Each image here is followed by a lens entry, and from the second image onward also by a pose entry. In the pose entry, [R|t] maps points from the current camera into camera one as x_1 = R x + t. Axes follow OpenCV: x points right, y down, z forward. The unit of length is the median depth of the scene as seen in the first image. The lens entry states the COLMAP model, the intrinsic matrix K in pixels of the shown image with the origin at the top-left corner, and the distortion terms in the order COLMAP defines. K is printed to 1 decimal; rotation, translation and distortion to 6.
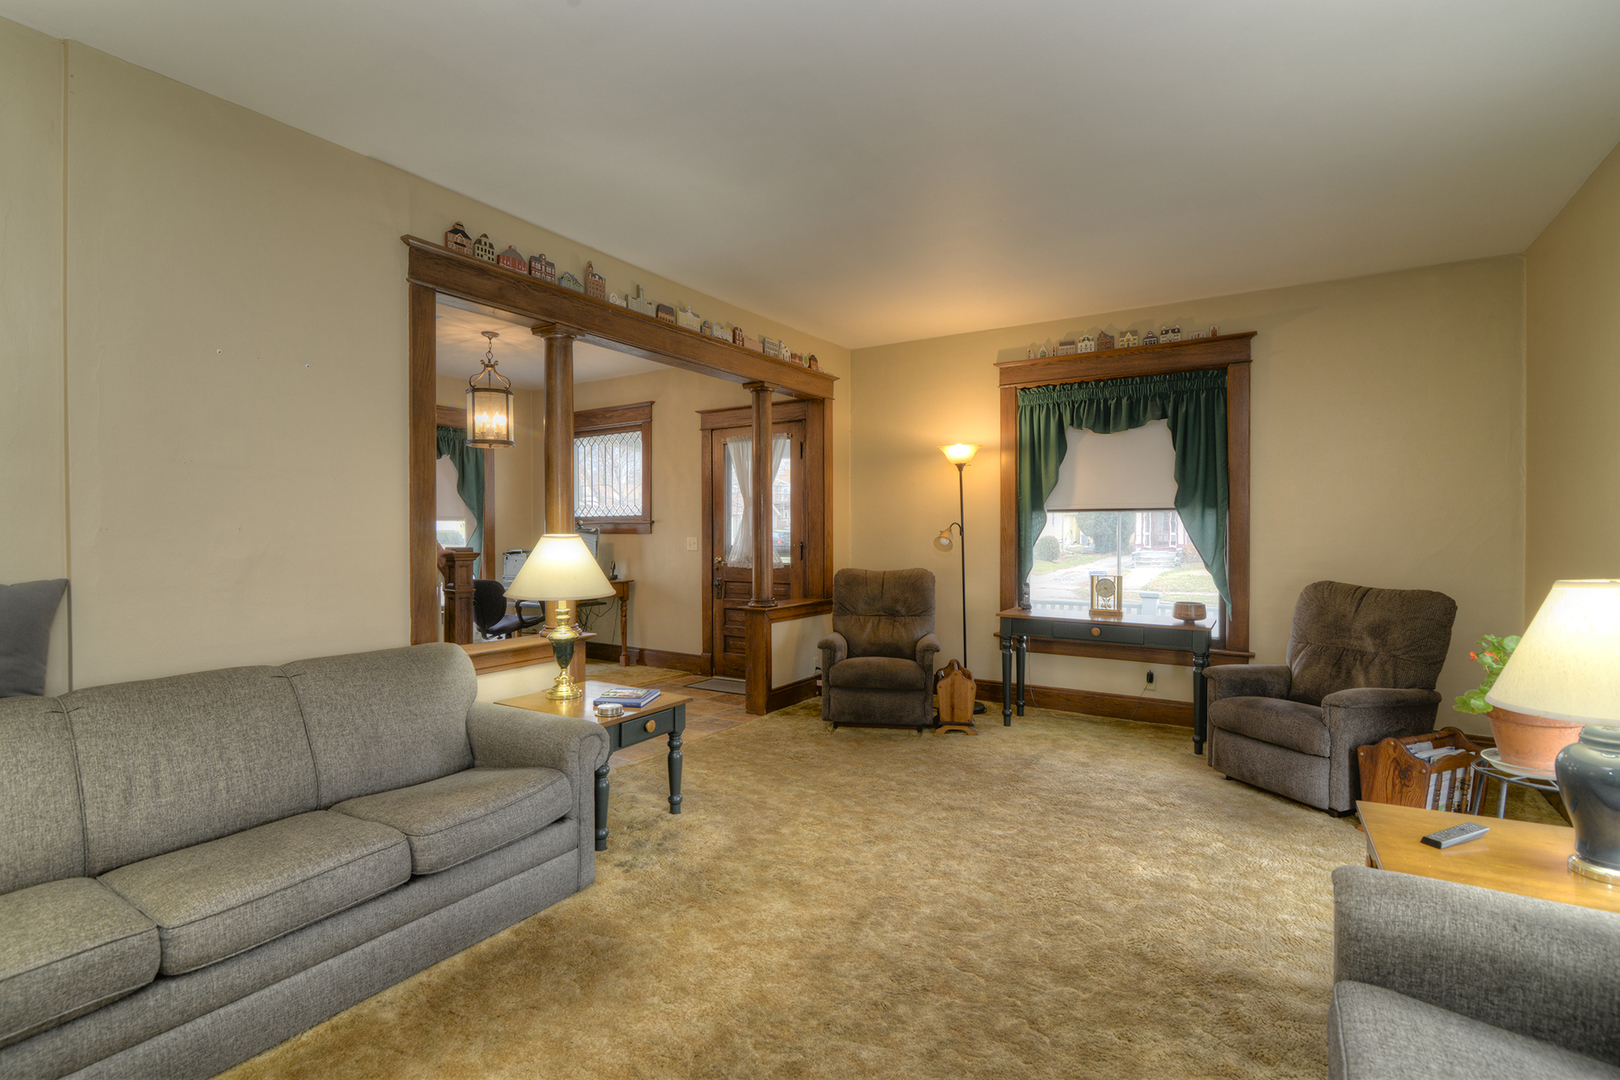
lens RADIAL K [[748.6, 0, 809.2], [0, 748.6, 536.0], [0, 0, 1]] dist [-0.014468, 0.000548]
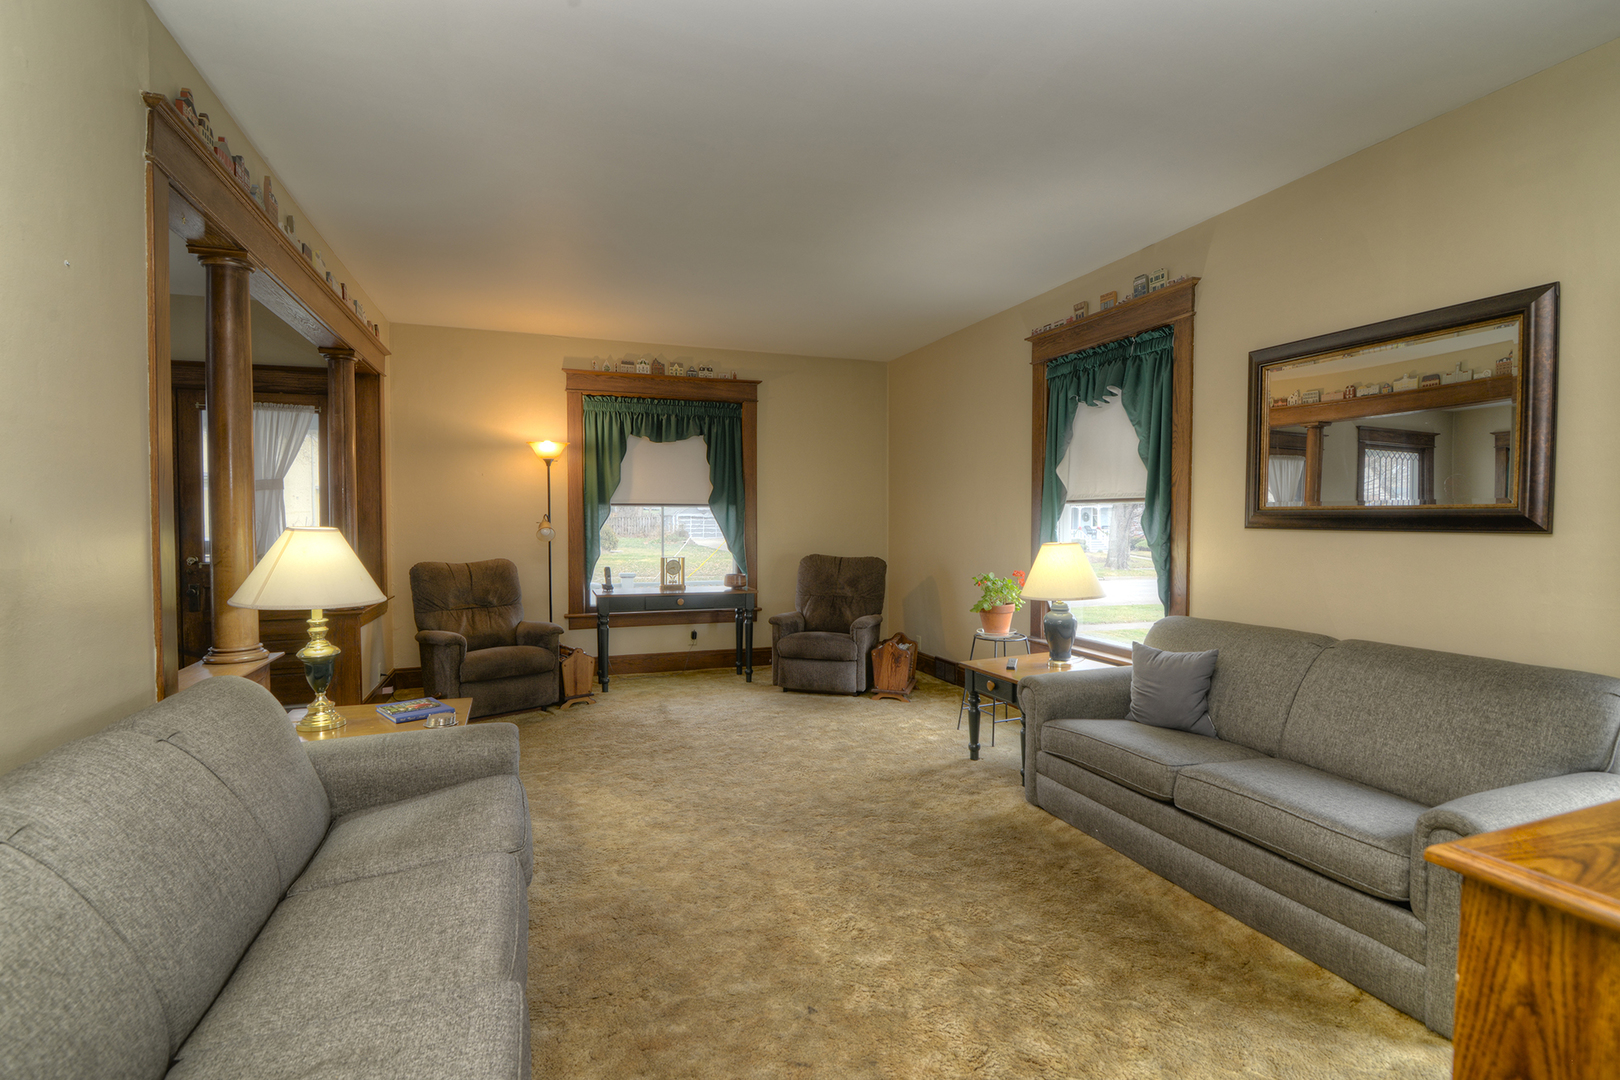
lens RADIAL K [[748.6, 0, 807.9], [0, 748.6, 536.7], [0, 0, 1]] dist [-0.014468, 0.000548]
pose [[0.600740, -0.017292, 0.799258, -0.478250], [0.004915, 0.999827, 0.017937, -0.003211], [-0.799429, -0.006847, 0.600721, 0.067095]]
